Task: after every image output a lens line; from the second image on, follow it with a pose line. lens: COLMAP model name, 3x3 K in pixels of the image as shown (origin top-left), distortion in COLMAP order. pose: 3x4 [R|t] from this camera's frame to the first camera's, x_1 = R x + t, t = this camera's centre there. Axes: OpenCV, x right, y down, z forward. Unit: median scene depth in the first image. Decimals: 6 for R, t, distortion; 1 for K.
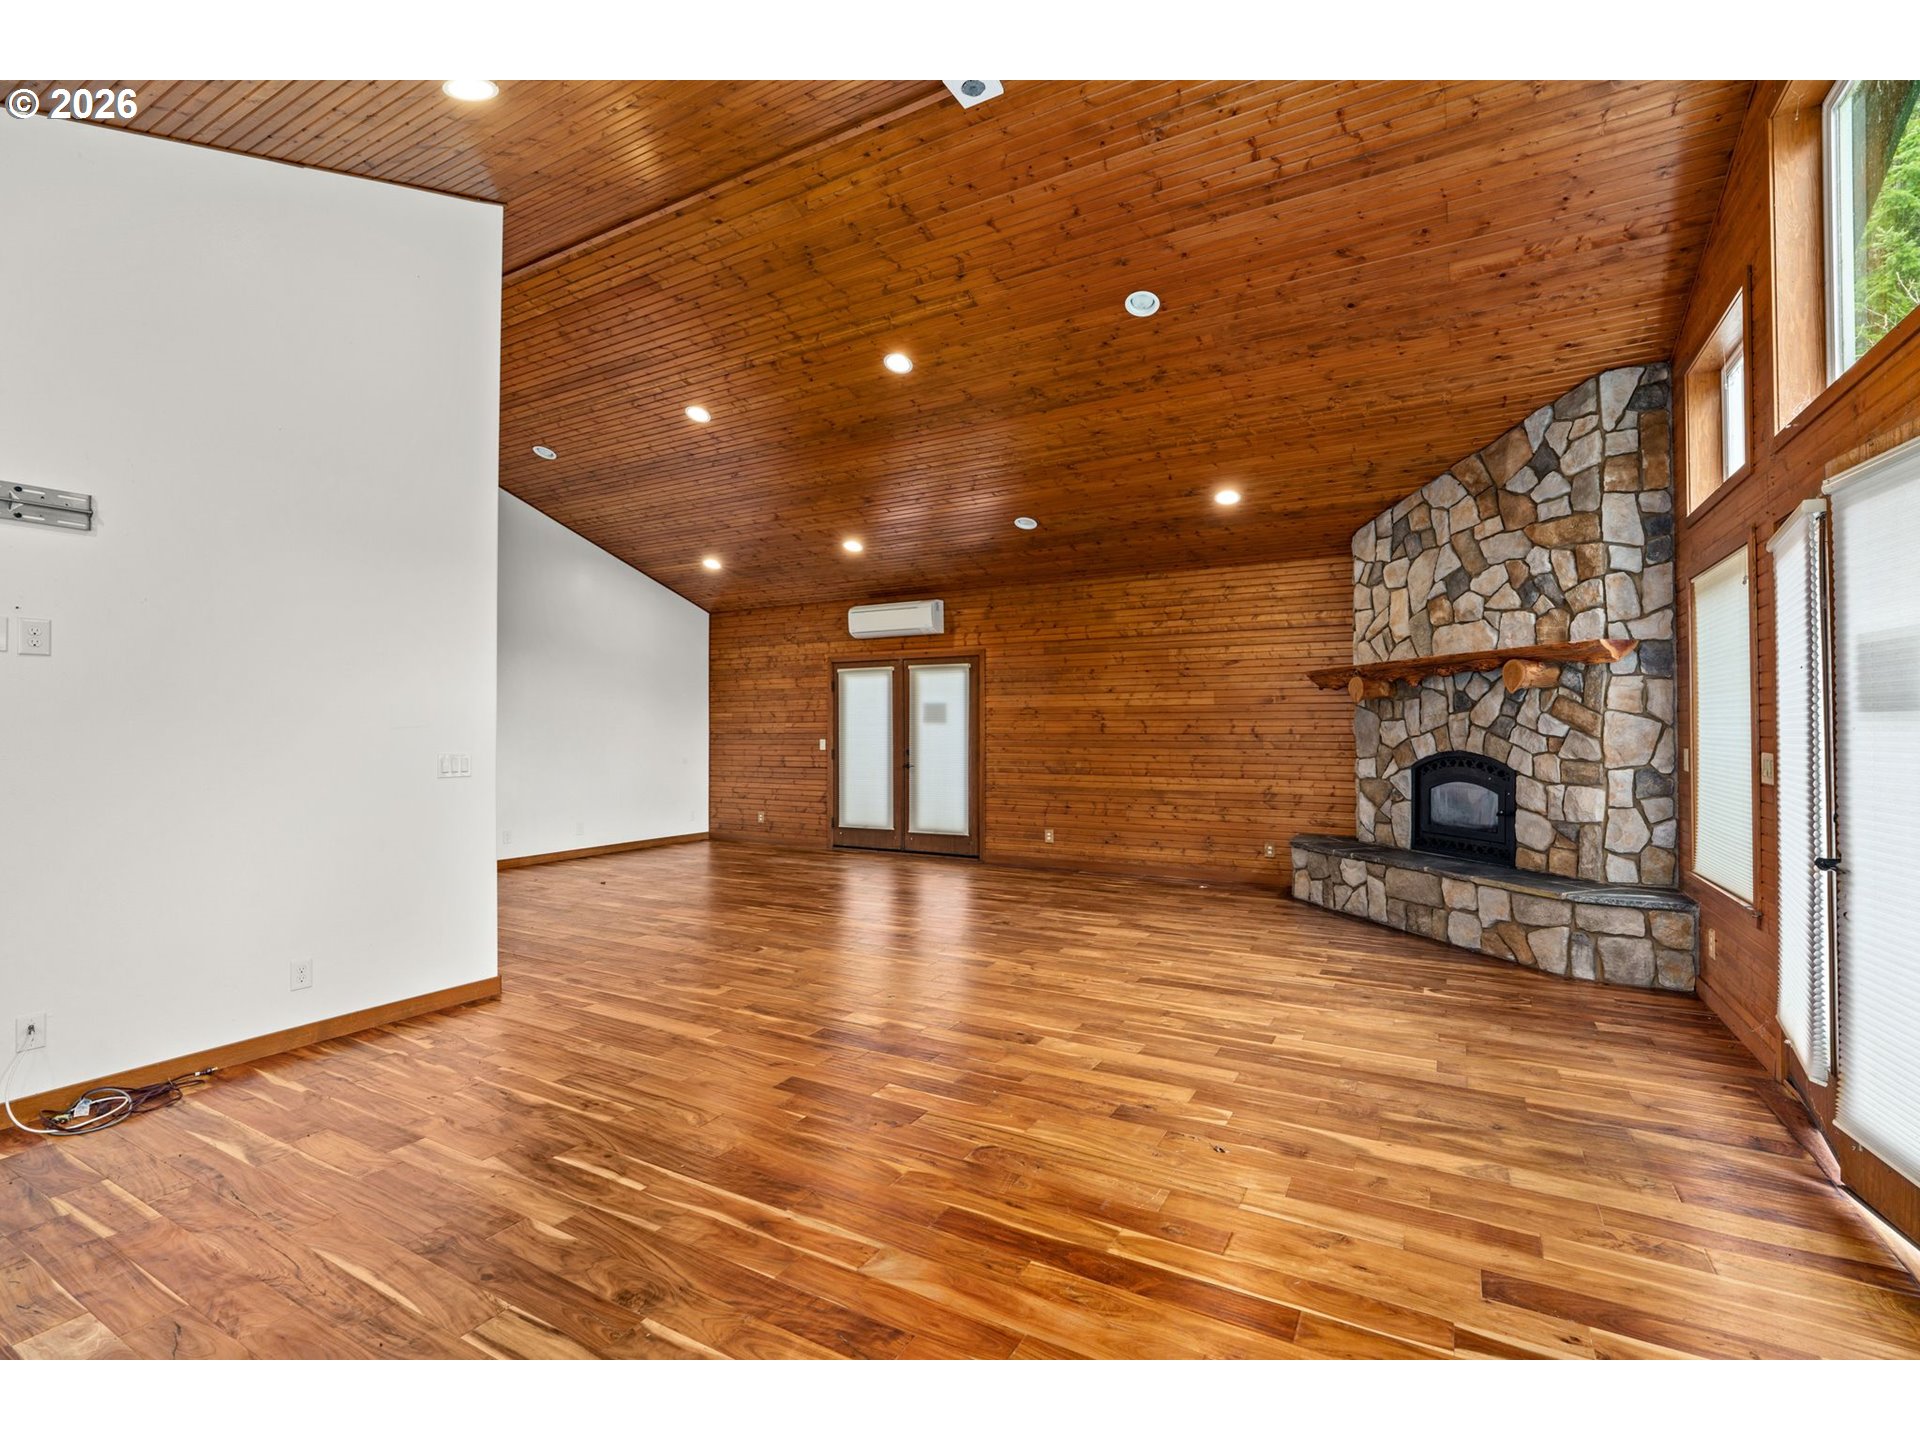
lens RADIAL K [[878.6, 0, 963.2], [0, 878.6, 722.2], [0, 0, 1]] dist [-0.004076, 0.000139]
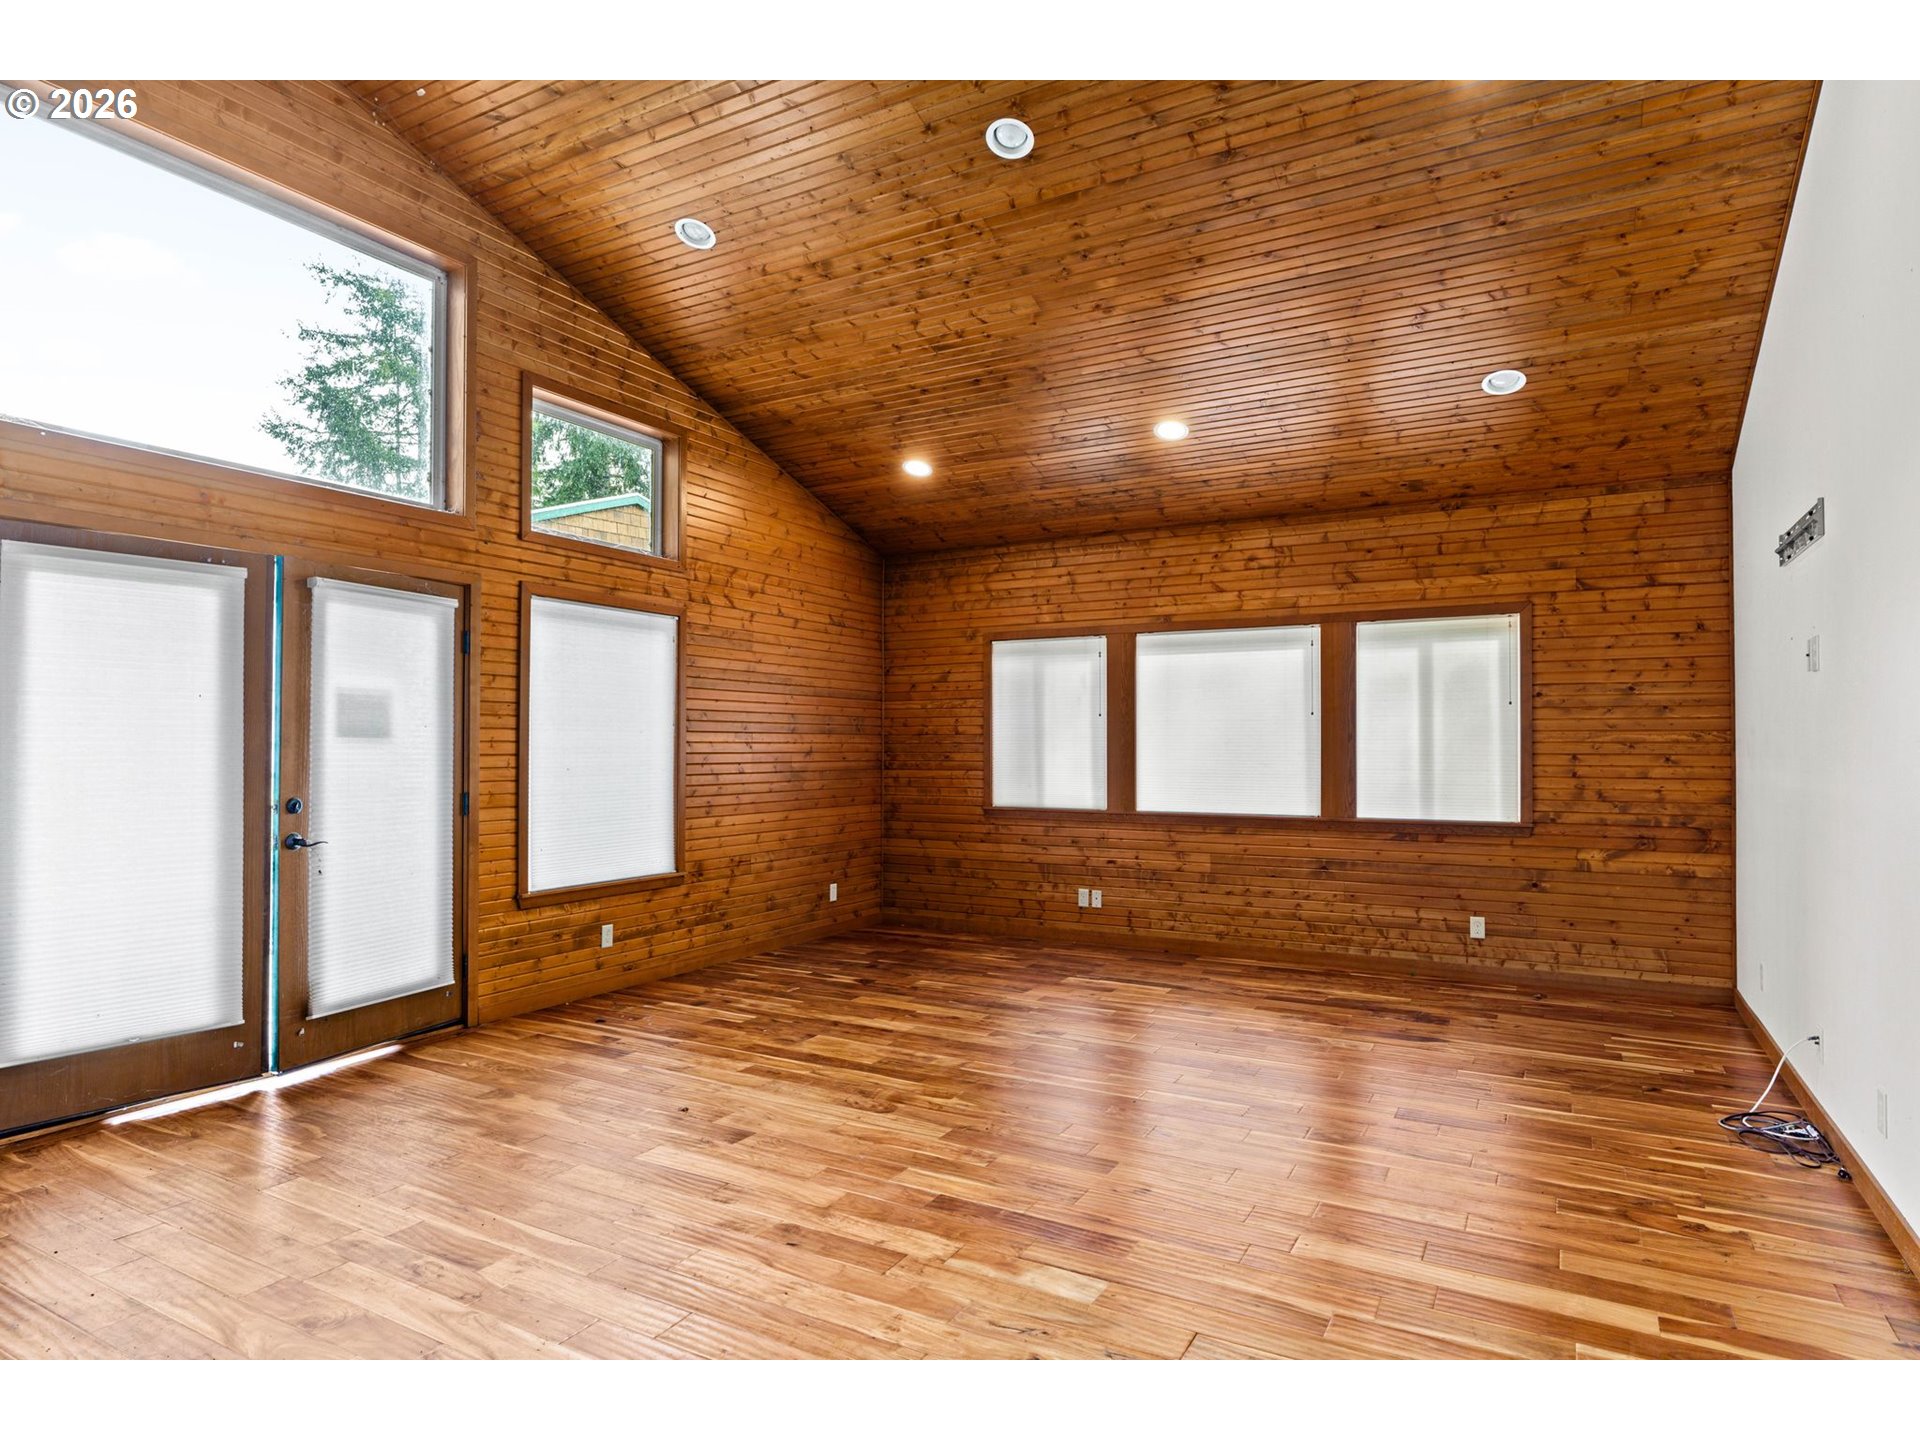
lens RADIAL K [[1080.5, 0, 961.1], [0, 1080.5, 730.9], [0, 0, 1]] dist [-0.001503, -0.002022]
pose [[-0.999999, 0.000507, -0.001147, -0.034136], [0.000535, 0.999704, -0.024343, 0.010550], [0.001135, -0.024344, -0.999703, 1.164870]]
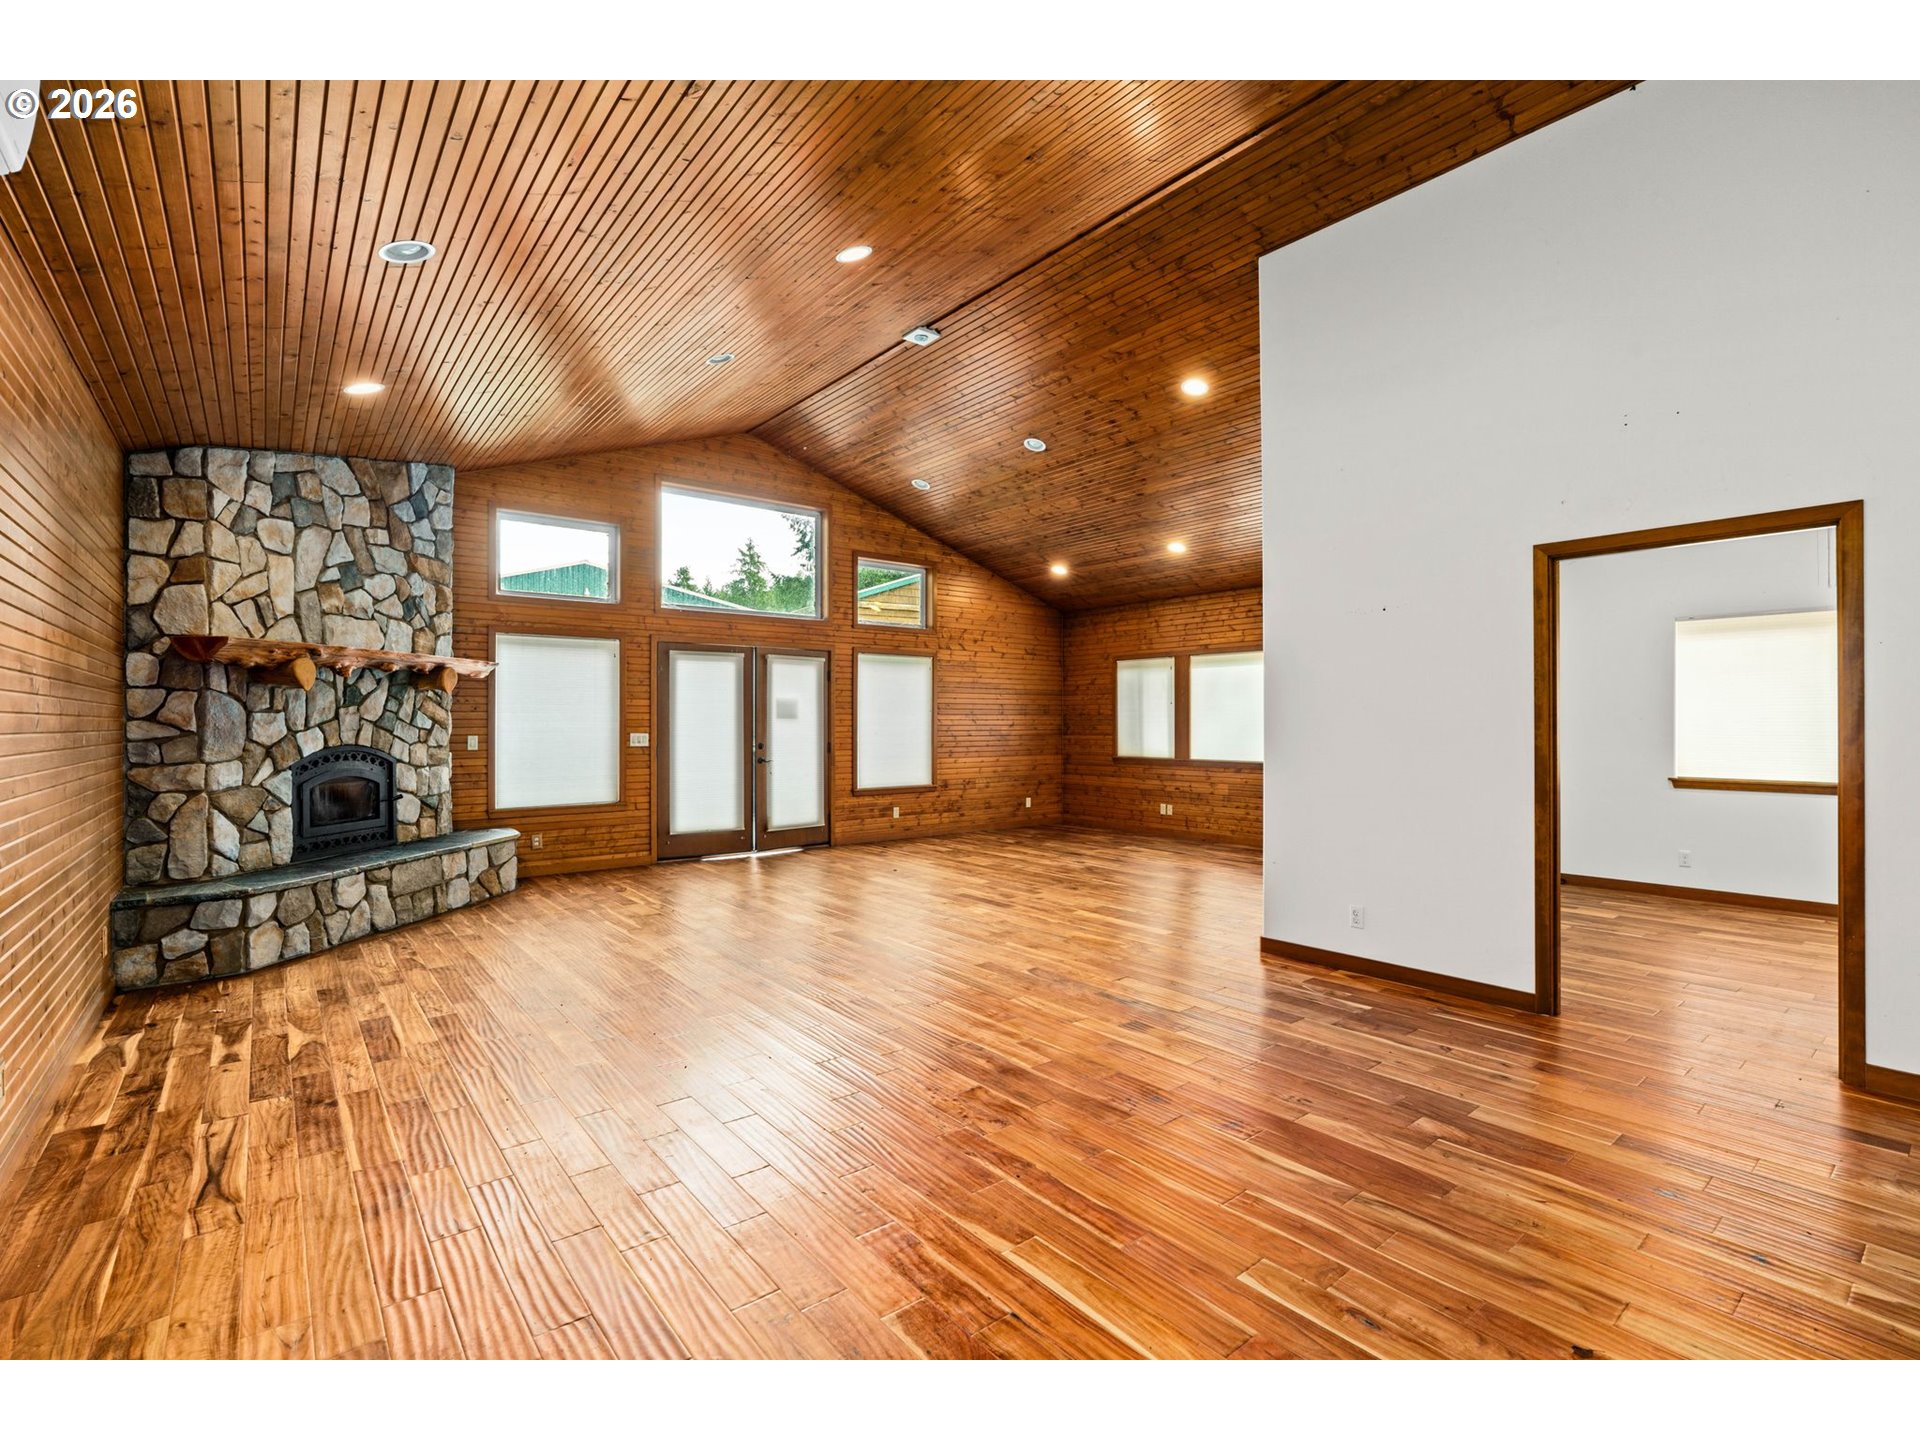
lens RADIAL K [[878.6, 0, 957.0], [0, 878.6, 720.0], [0, 0, 1]] dist [-0.004076, 0.000139]
pose [[-0.928368, 0.002984, 0.371649, -0.454208], [-0.001230, 0.999938, -0.011100, 0.015064], [-0.371659, -0.010762, -0.928307, 1.704577]]
